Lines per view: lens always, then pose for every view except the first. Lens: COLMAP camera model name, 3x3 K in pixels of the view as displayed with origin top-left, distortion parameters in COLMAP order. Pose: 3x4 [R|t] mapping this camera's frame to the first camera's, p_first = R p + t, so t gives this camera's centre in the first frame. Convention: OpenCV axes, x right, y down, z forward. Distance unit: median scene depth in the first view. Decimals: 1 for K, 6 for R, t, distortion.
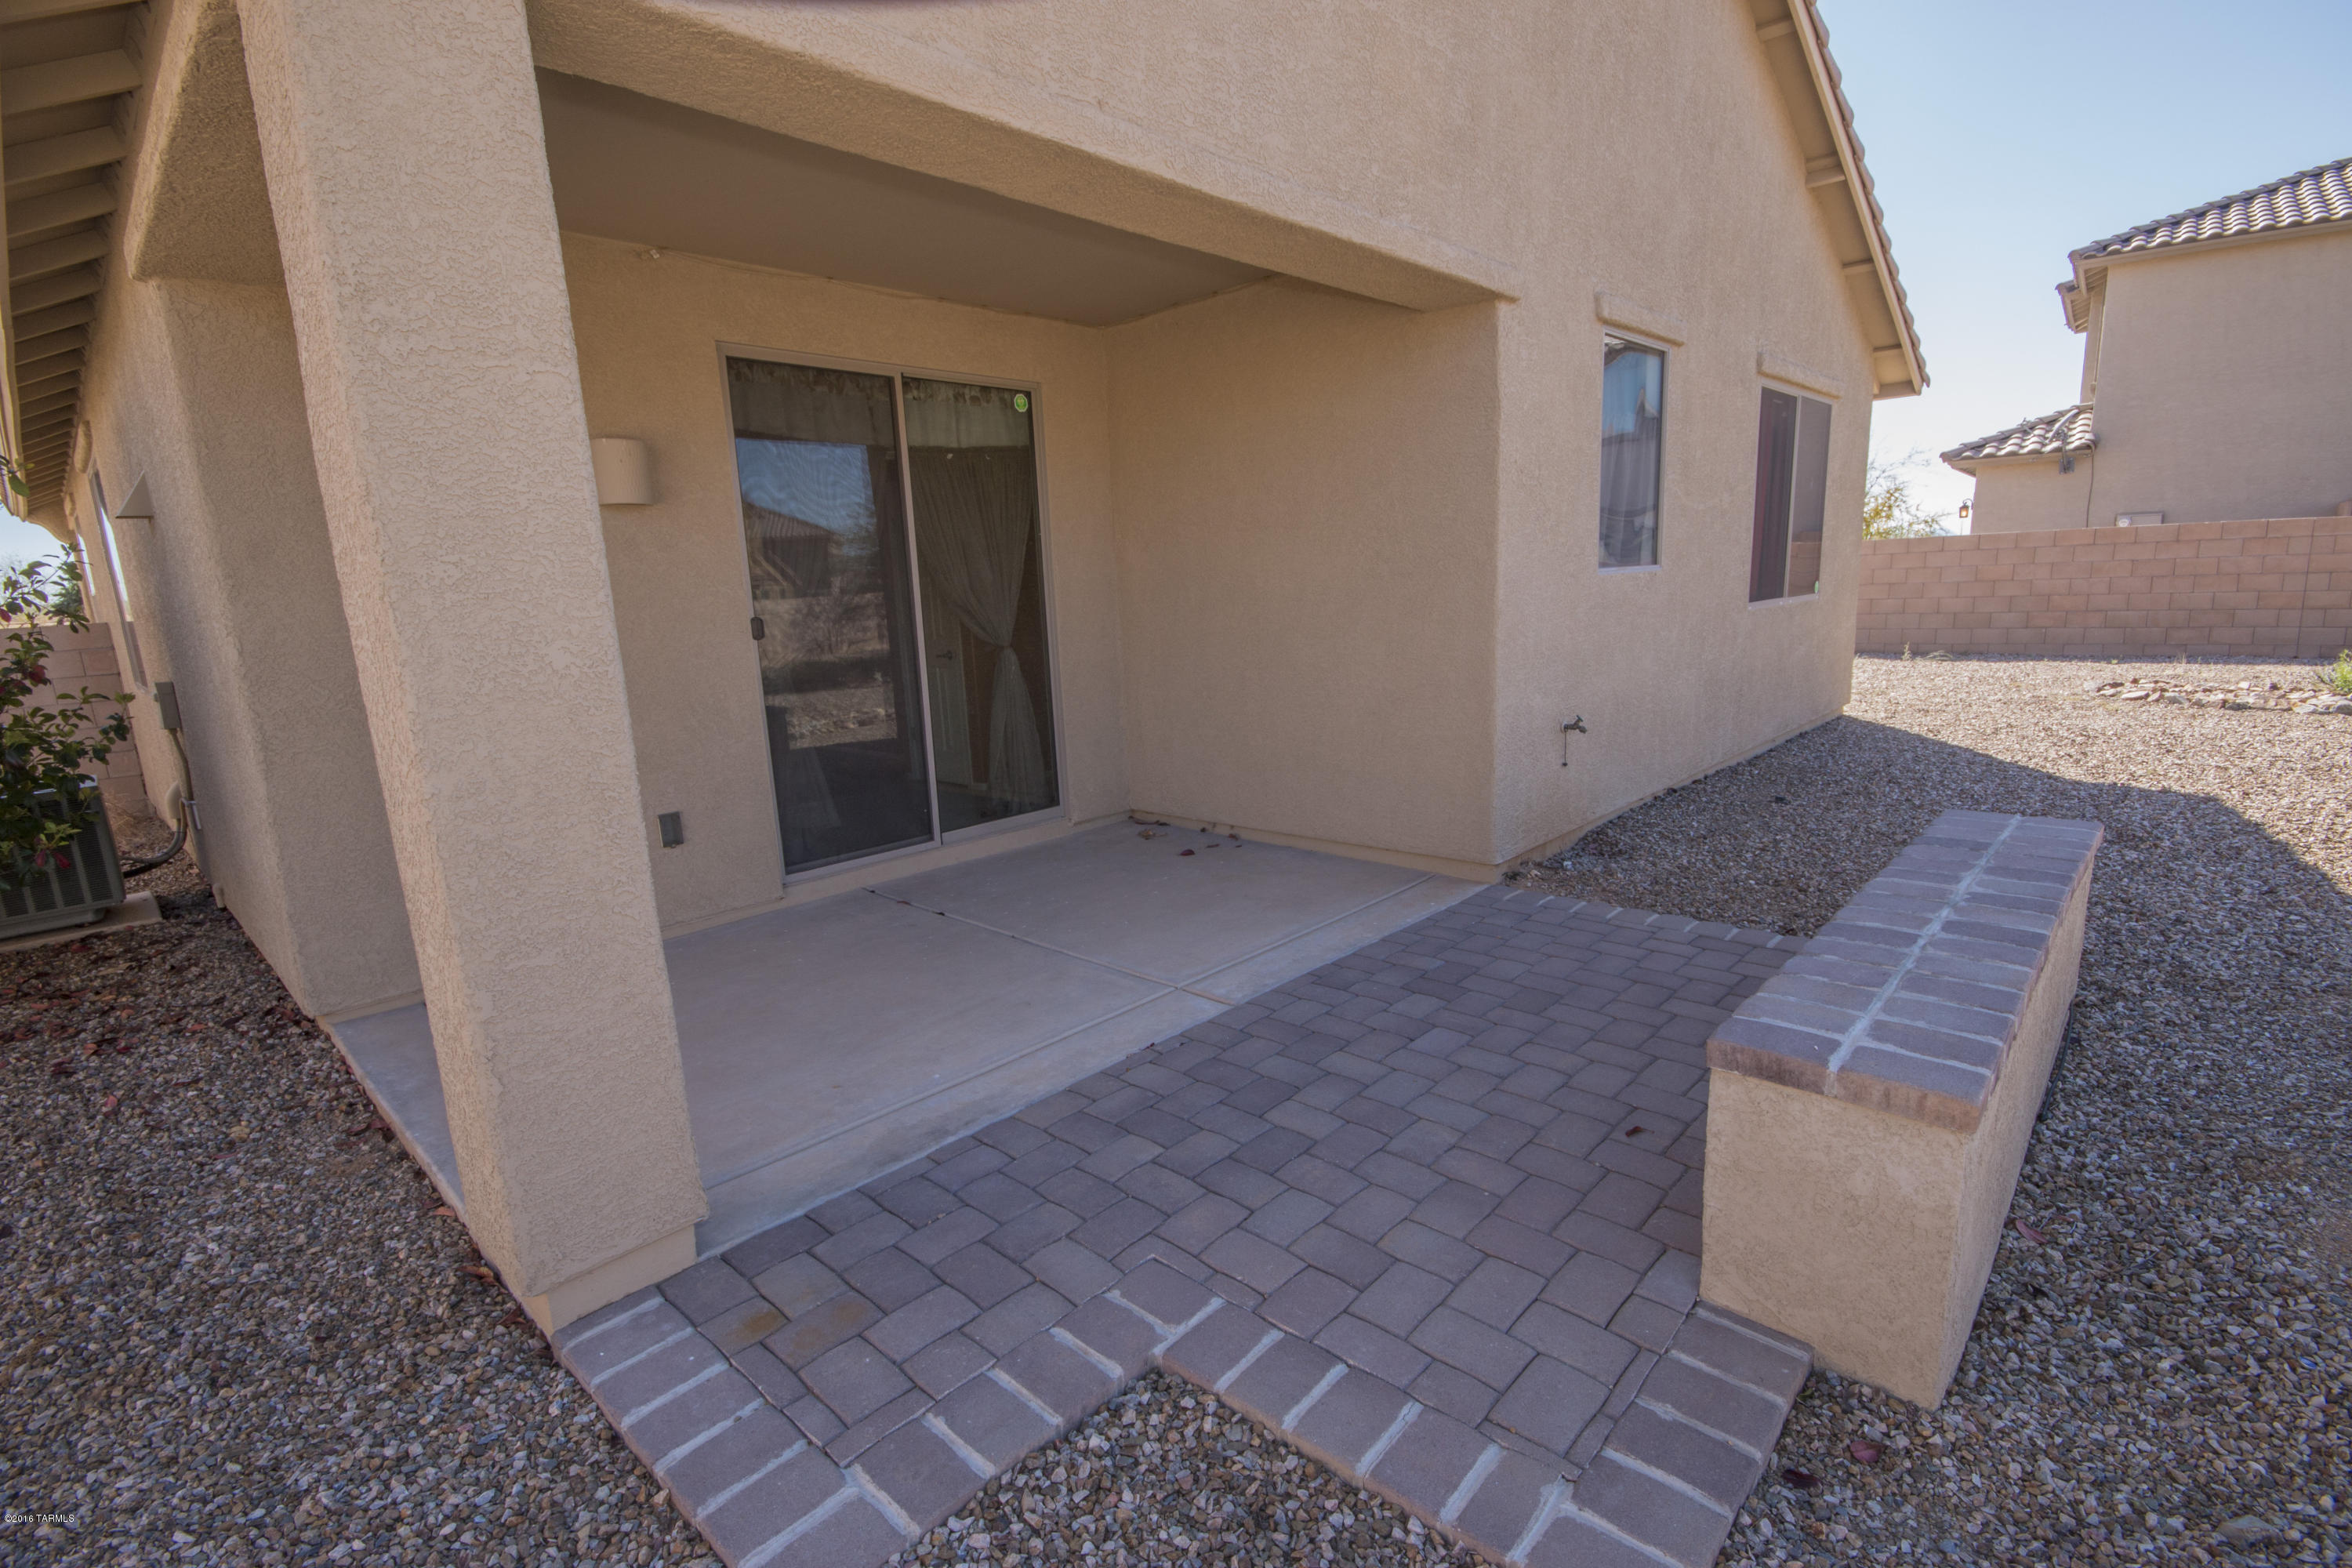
lens RADIAL K [[1081.0, 0, 1184.3], [0, 1081.0, 802.1], [0, 0, 1]] dist [0.002049, -0.008517]
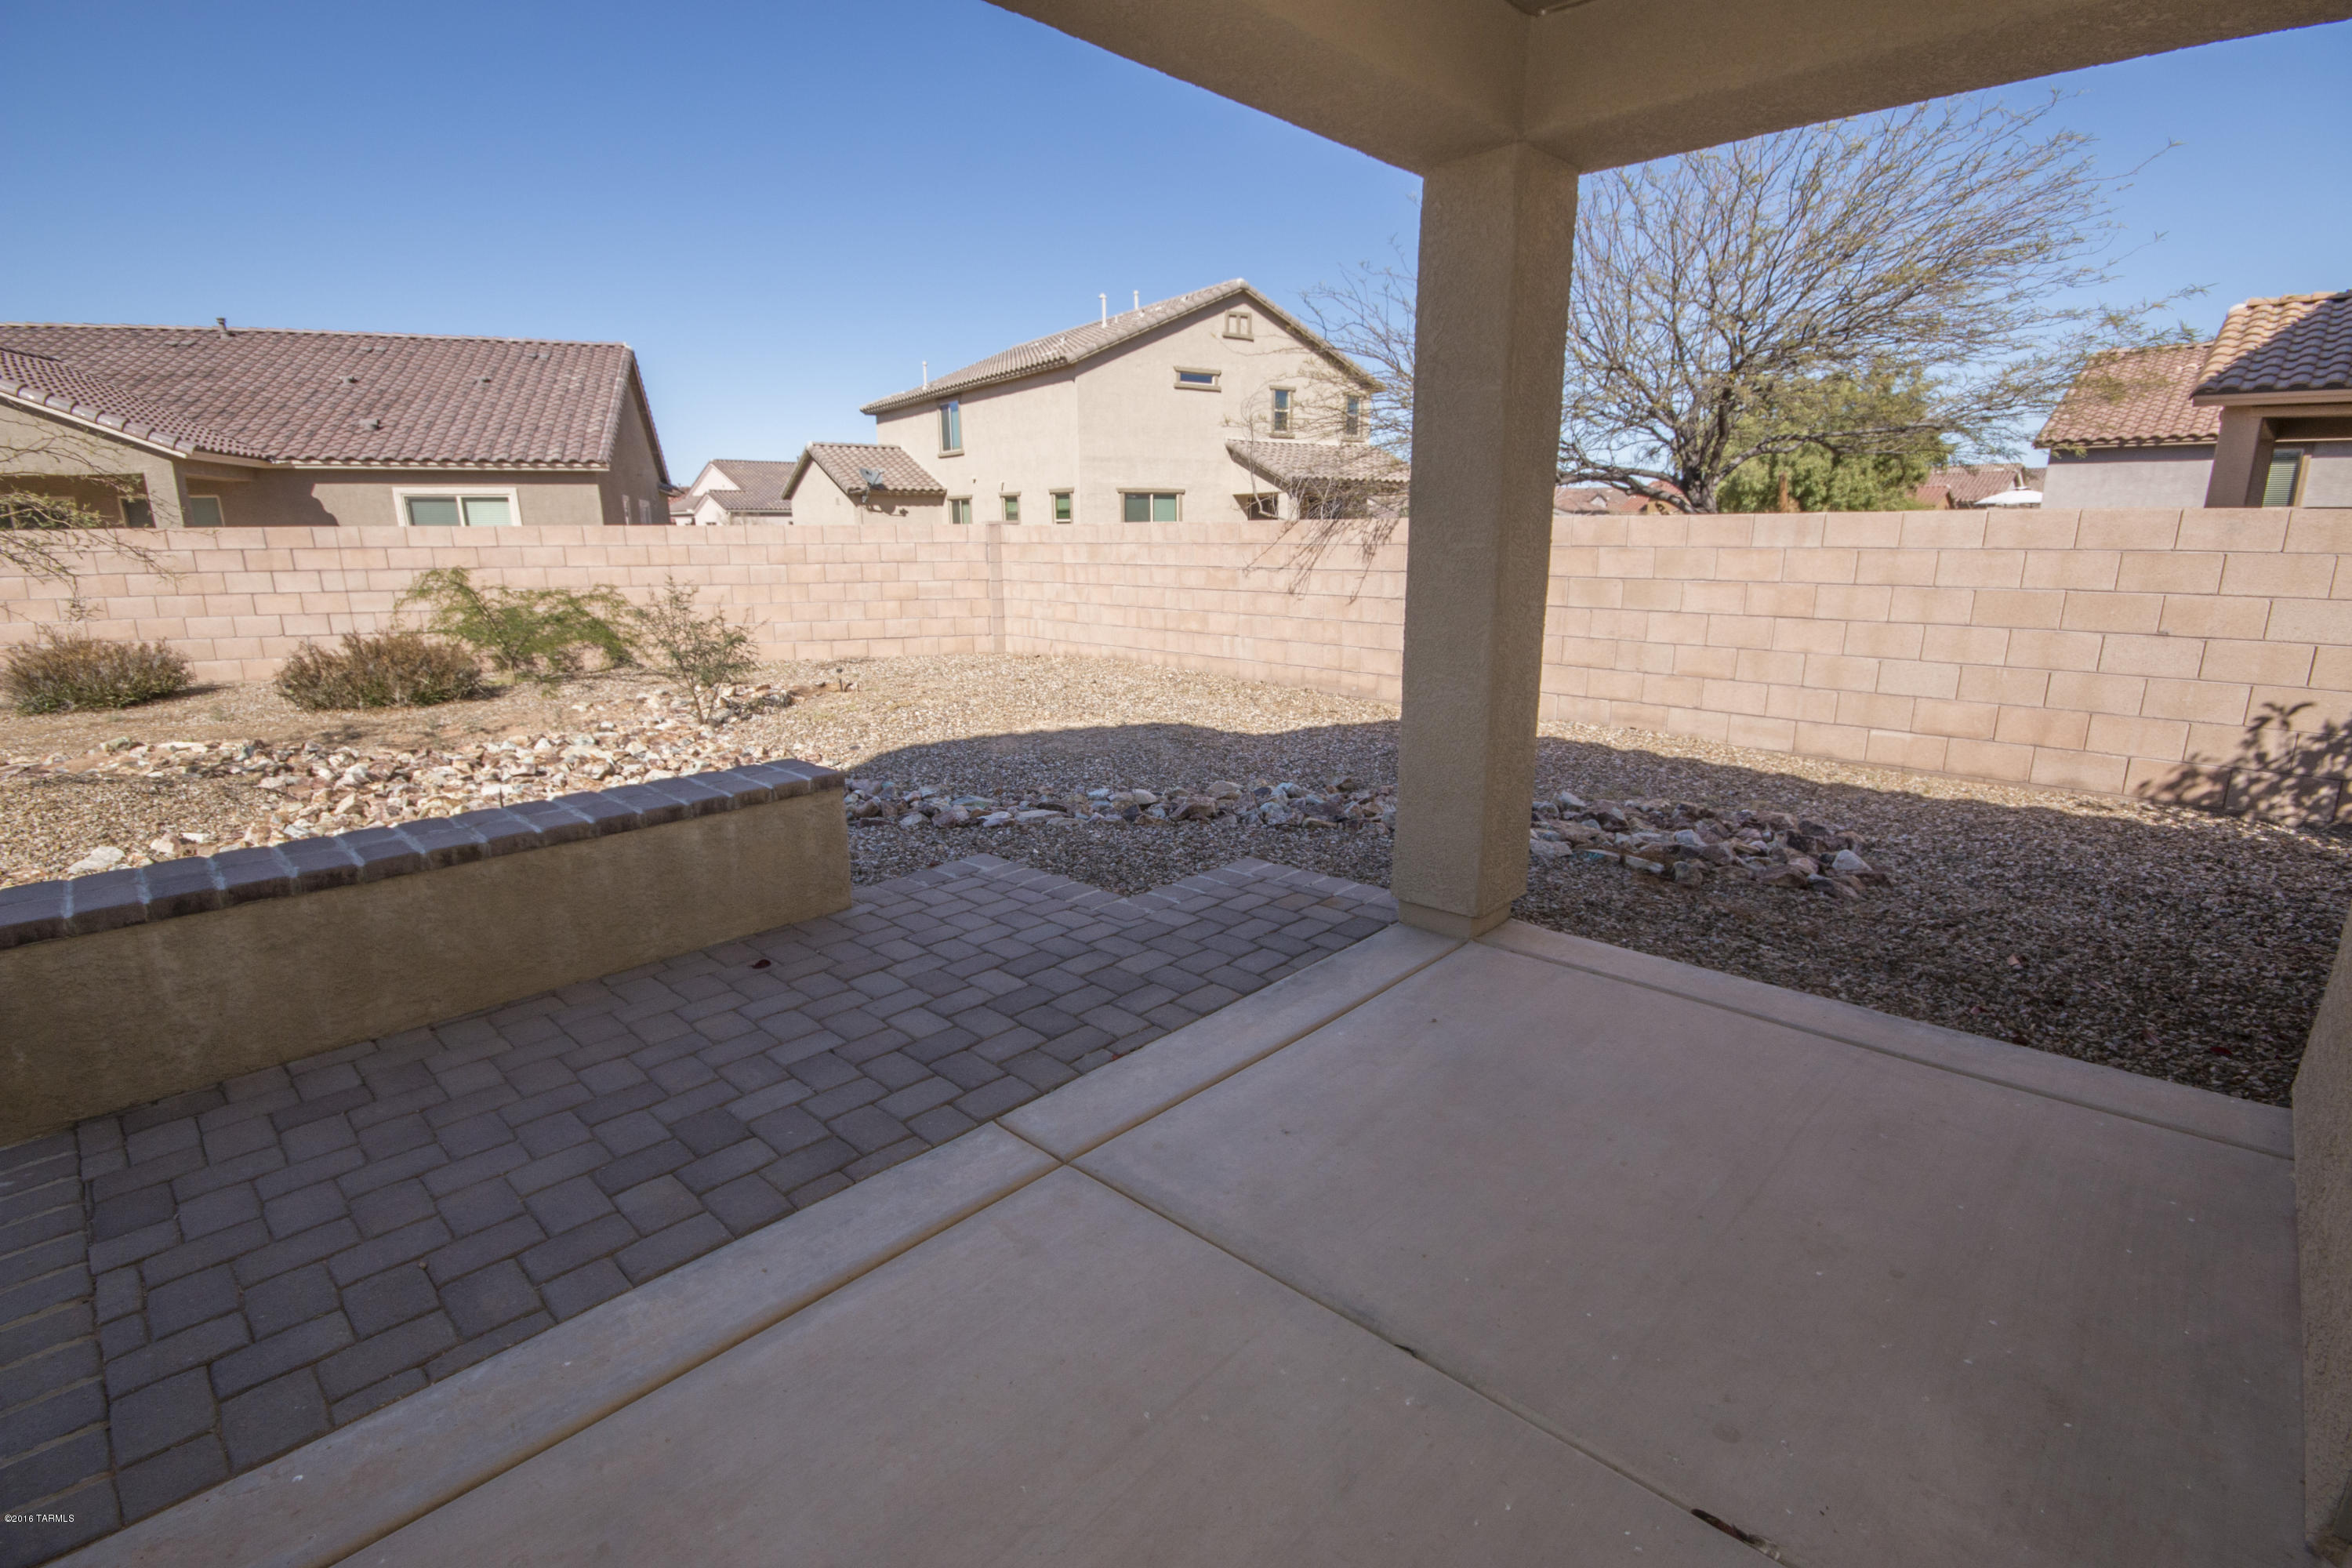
lens RADIAL K [[1081.0, 0, 1180.2], [0, 1081.0, 791.8], [0, 0, 1]] dist [0.002049, -0.008517]
pose [[-0.998340, 0.052636, 0.023372, -0.096841], [0.057576, 0.902638, 0.426531, -0.291898], [0.001354, 0.427169, -0.904171, 1.447692]]
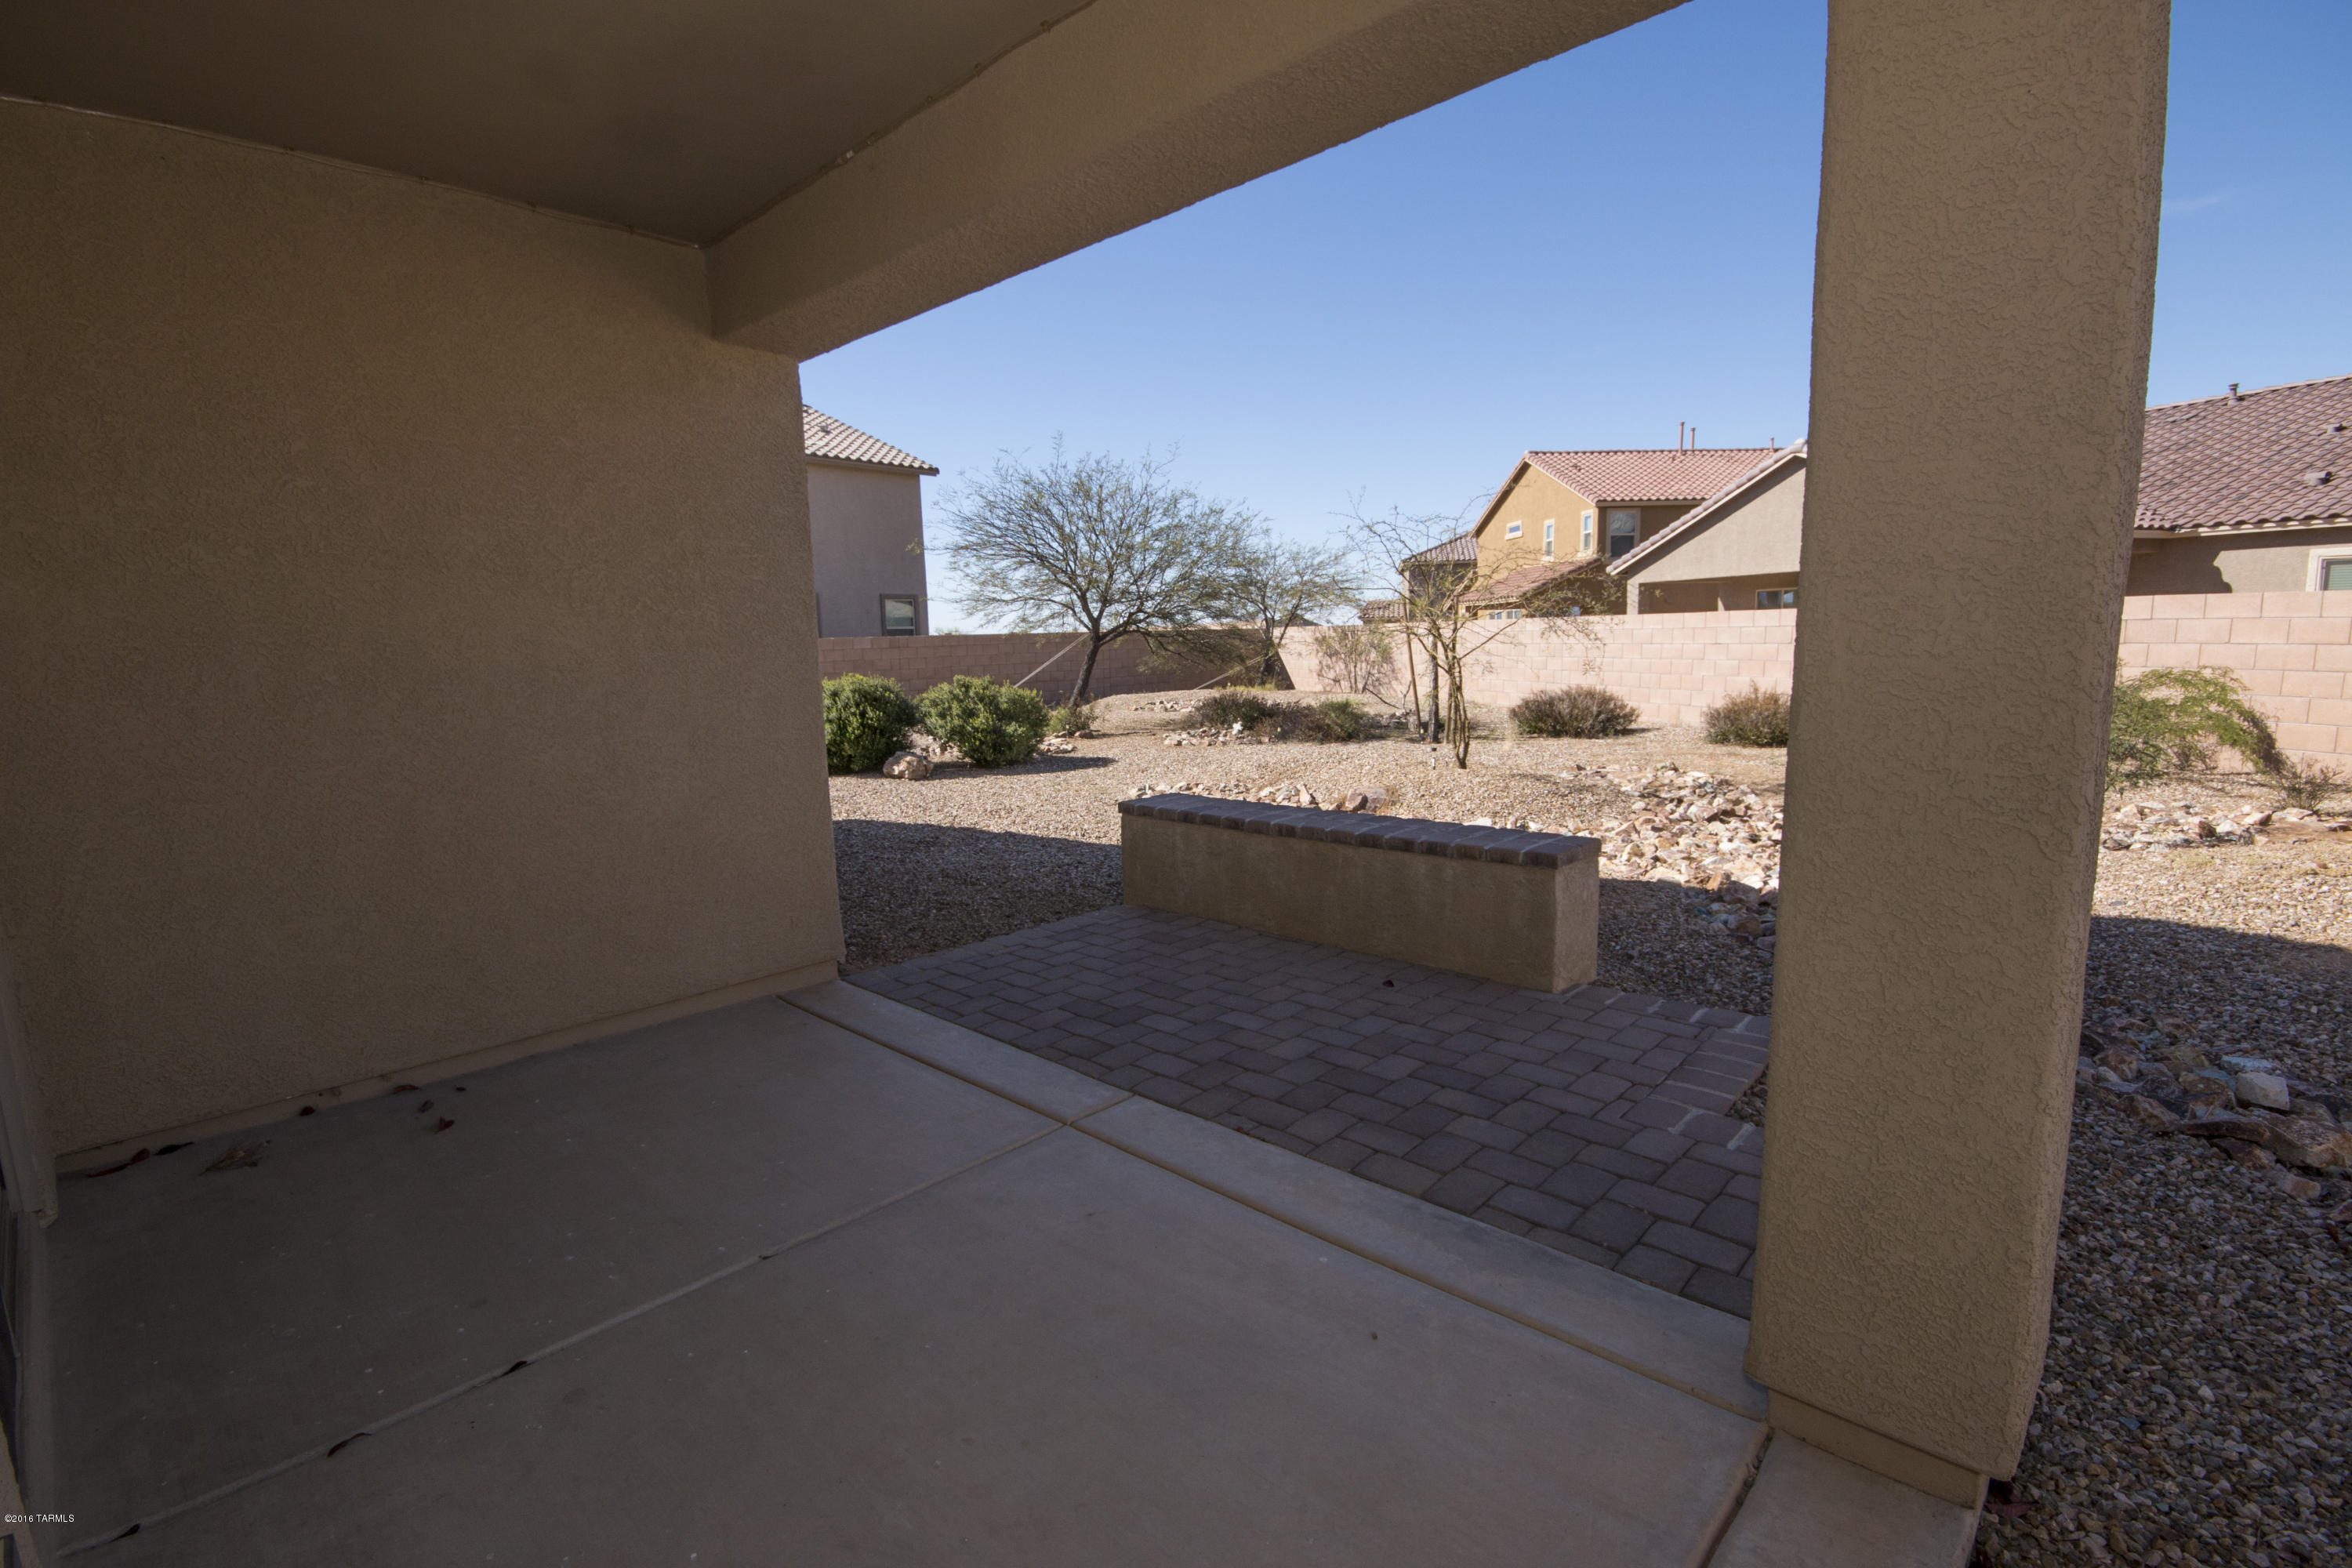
lens RADIAL K [[1081.0, 0, 1167.3], [0, 1081.0, 789.1], [0, 0, 1]] dist [0.002049, -0.008517]
pose [[0.009281, -0.089805, 0.995916, -0.762047], [0.228508, 0.969796, 0.085321, -0.118281], [-0.973498, 0.226783, 0.029522, 0.821819]]
